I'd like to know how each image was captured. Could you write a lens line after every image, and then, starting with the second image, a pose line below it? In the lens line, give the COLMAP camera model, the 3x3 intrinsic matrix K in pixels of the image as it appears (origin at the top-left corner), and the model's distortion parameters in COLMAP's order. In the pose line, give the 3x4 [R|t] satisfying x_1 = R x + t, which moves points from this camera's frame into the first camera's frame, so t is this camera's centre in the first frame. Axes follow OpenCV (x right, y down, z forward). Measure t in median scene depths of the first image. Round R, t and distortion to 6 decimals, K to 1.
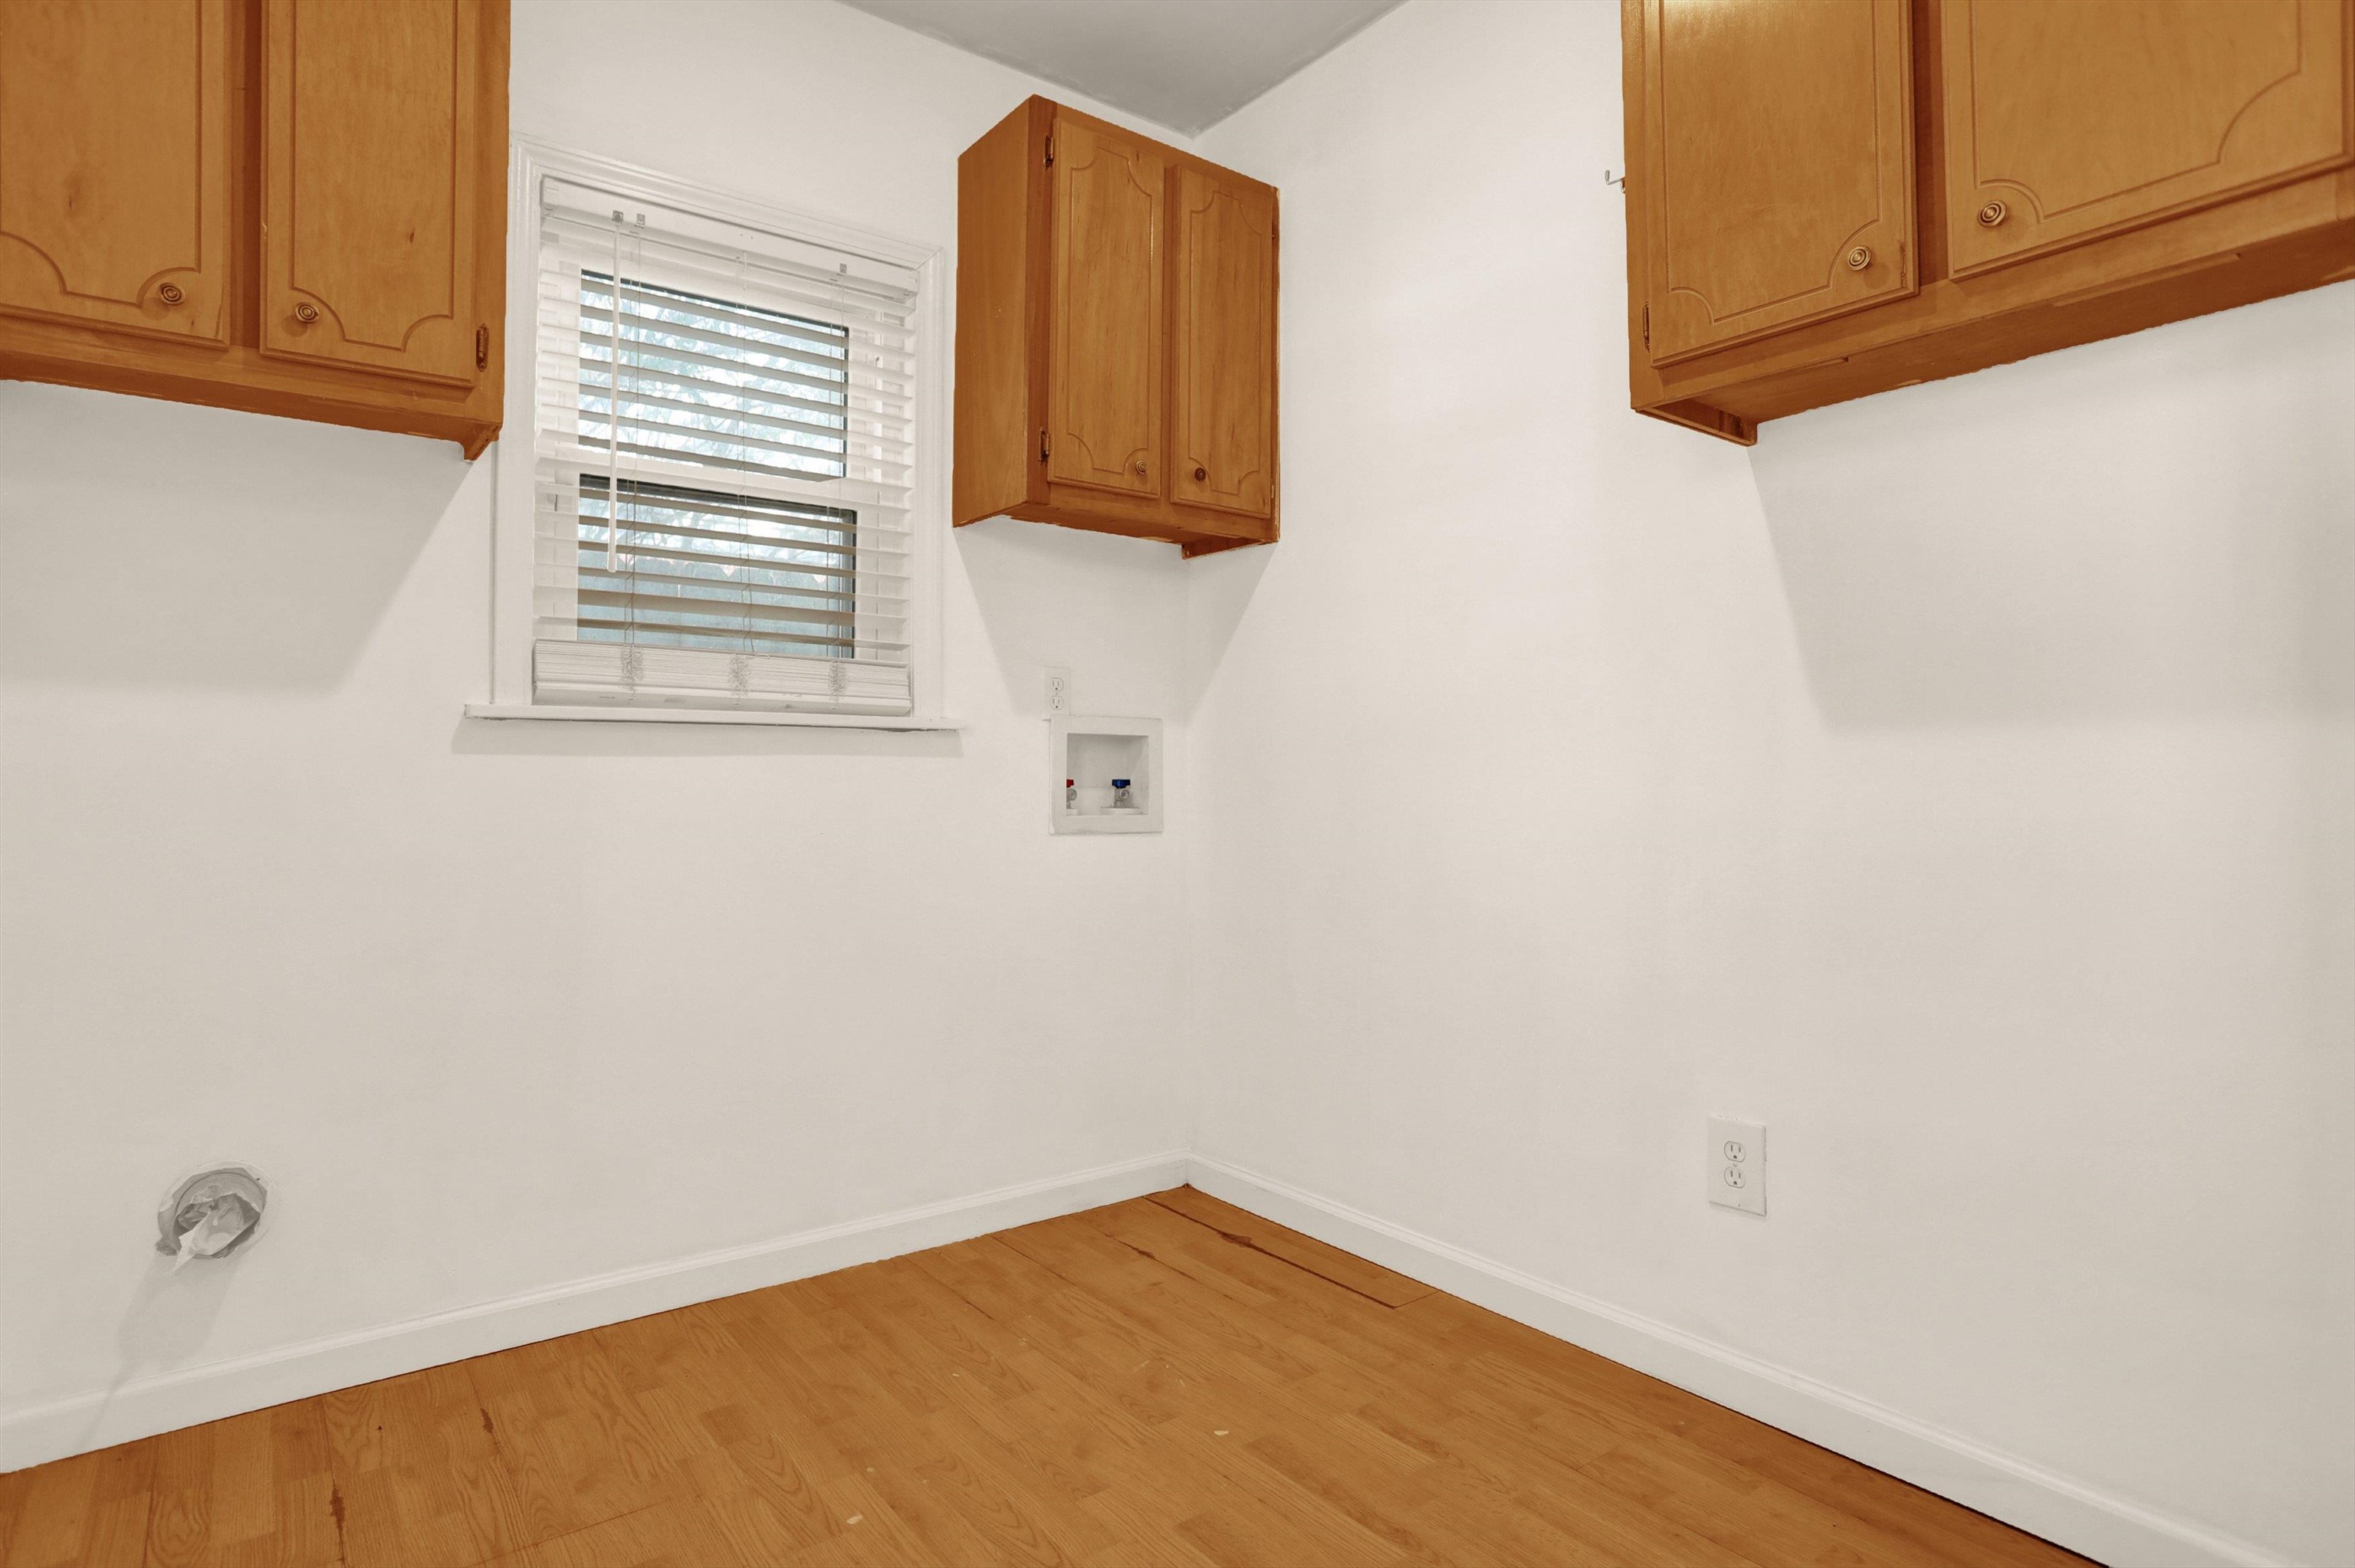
lens RADIAL K [[1242.4, 0, 1176.0], [0, 1242.4, 773.9], [0, 0, 1]] dist [-0.071467, 0.032837]
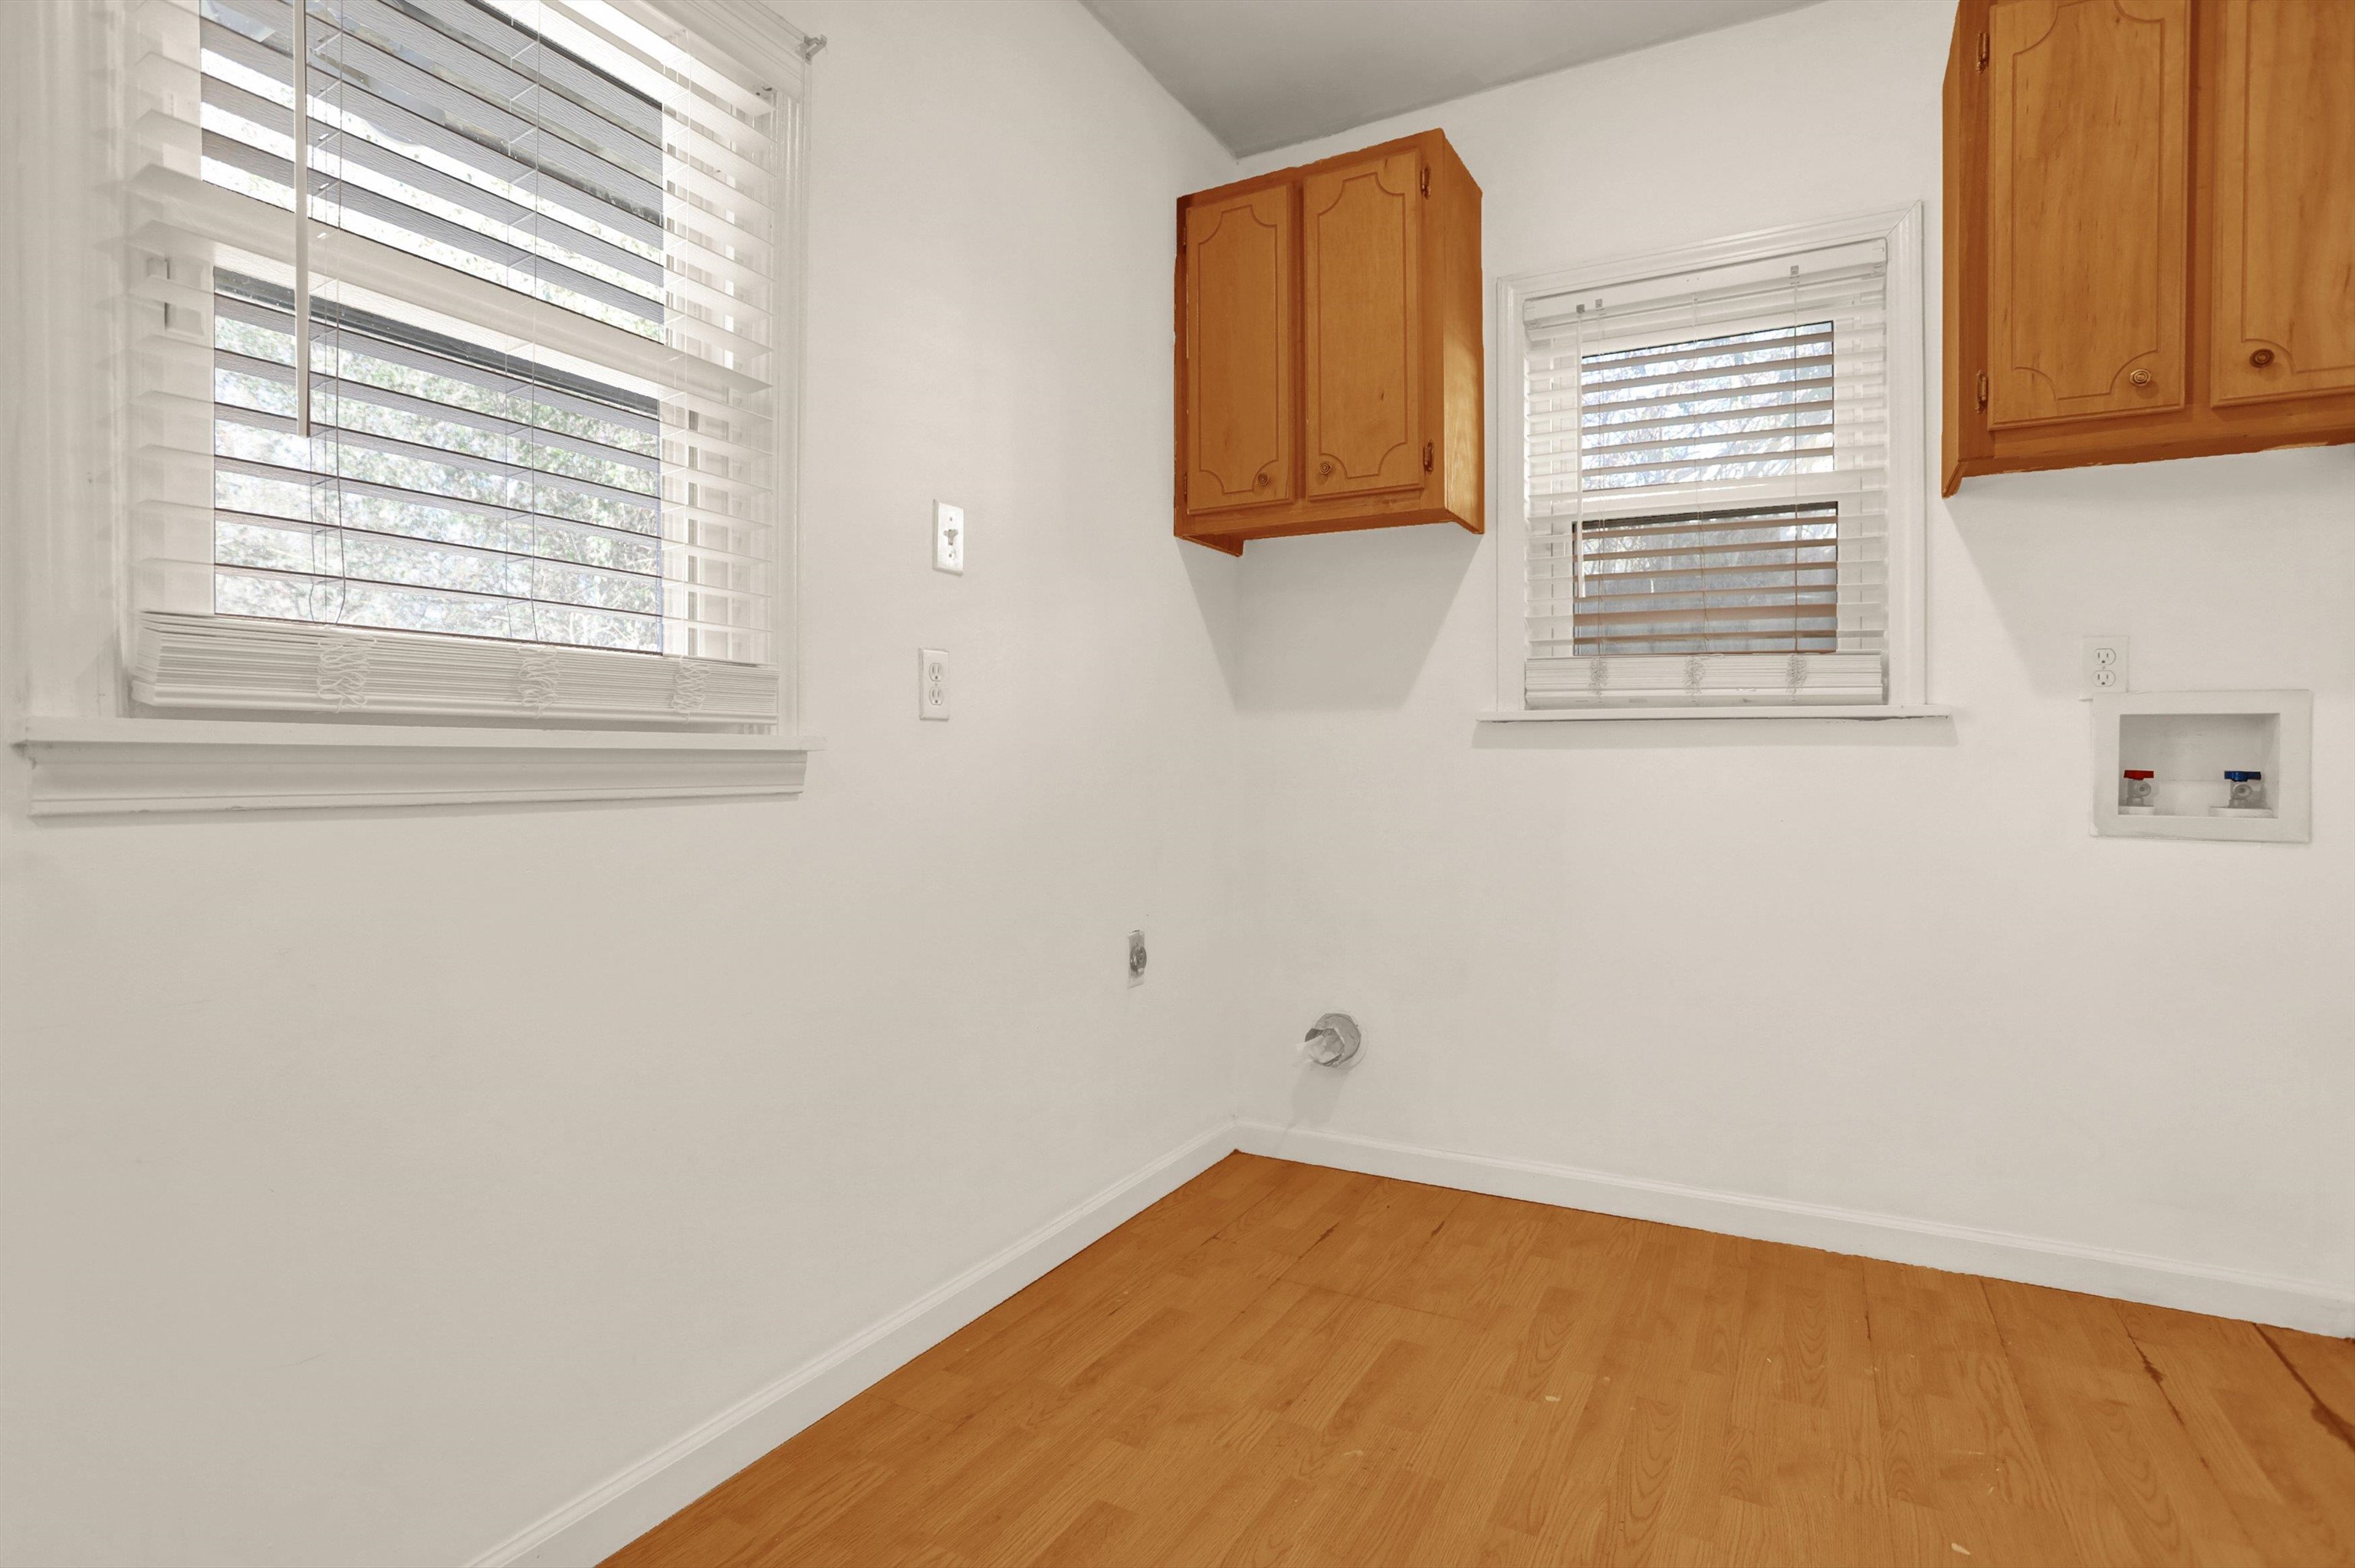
lens RADIAL K [[1139.8, 0, 1187.2], [0, 1139.8, 771.2], [0, 0, 1]] dist [-0.063616, 0.025328]
pose [[0.411855, 0.004637, -0.911237, 0.388698], [-0.001909, 0.999989, 0.004226, 0.003723], [0.911247, -0.000001, 0.411860, 0.160920]]
